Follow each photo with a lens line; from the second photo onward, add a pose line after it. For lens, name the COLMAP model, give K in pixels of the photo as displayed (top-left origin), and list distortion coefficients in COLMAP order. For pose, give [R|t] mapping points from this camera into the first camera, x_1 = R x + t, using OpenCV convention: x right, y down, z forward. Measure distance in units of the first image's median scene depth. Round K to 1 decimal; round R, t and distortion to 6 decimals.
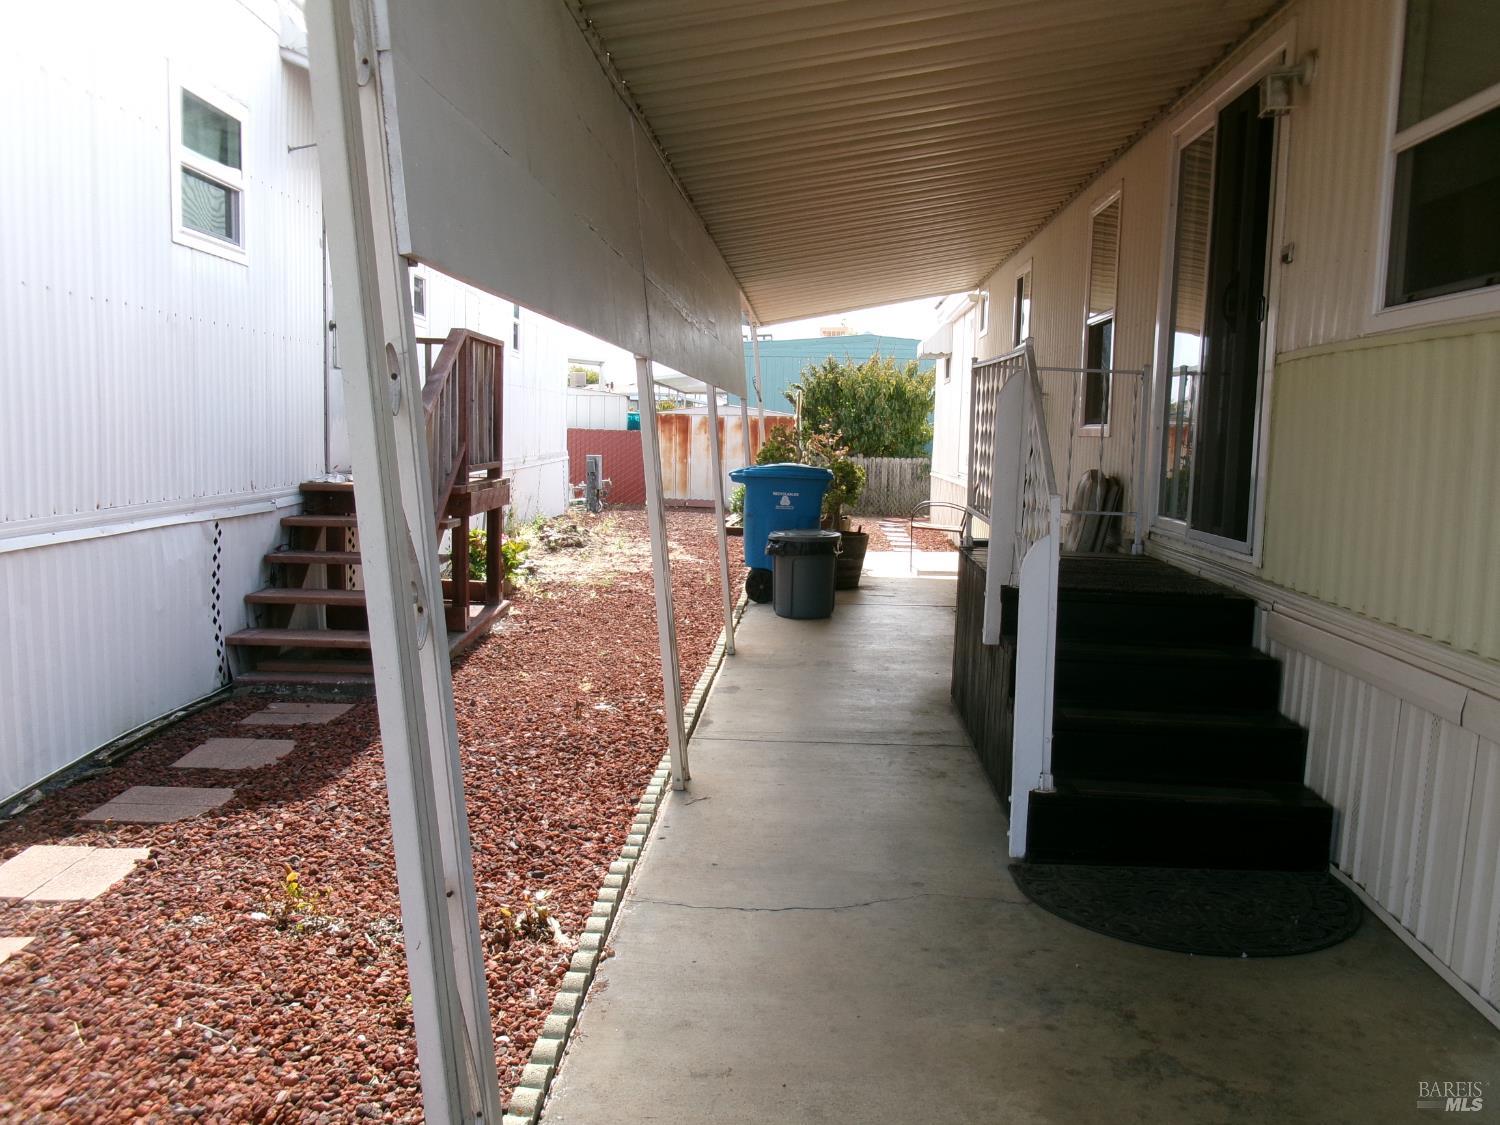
lens RADIAL K [[1241.0, 0, 746.4], [0, 1241.0, 564.8], [0, 0, 1]] dist [0.013791, 0.007896]
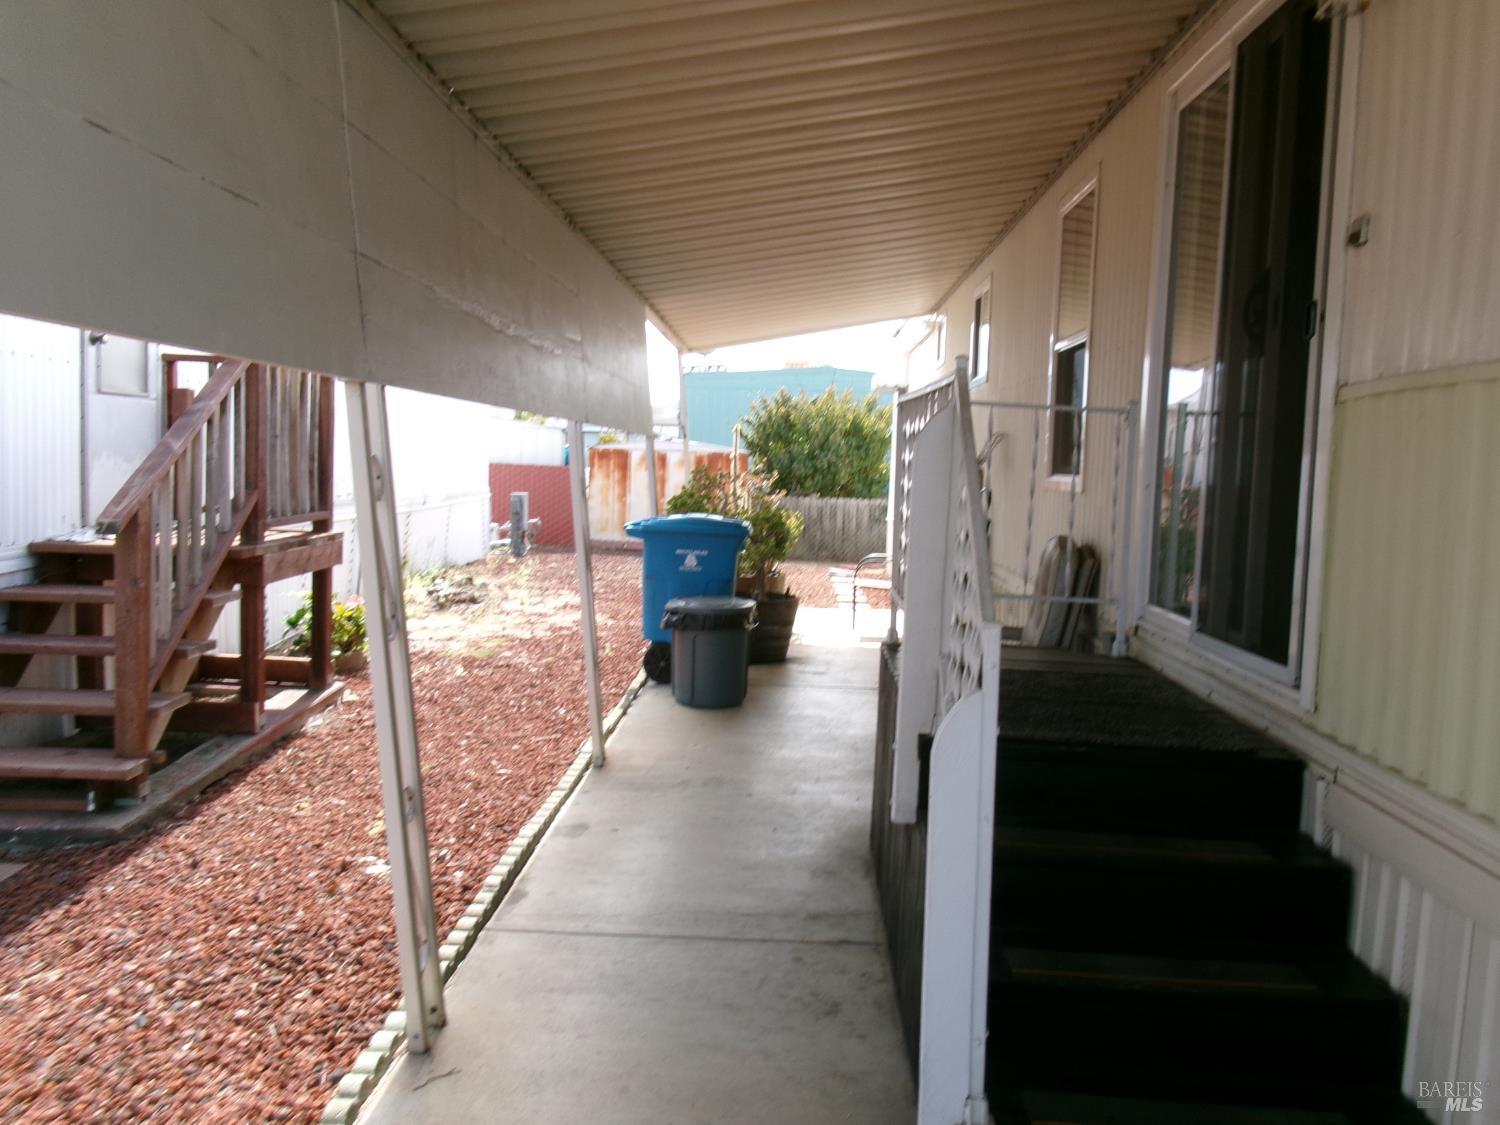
lens RADIAL K [[1237.3, 0, 749.6], [0, 1237.3, 571.1], [0, 0, 1]] dist [0.017666, 0.009822]
pose [[0.999698, 0.008422, 0.023105, 0.061099], [-0.007955, 0.999763, -0.020249, -0.033623], [-0.023270, 0.020059, 0.999528, 0.212101]]
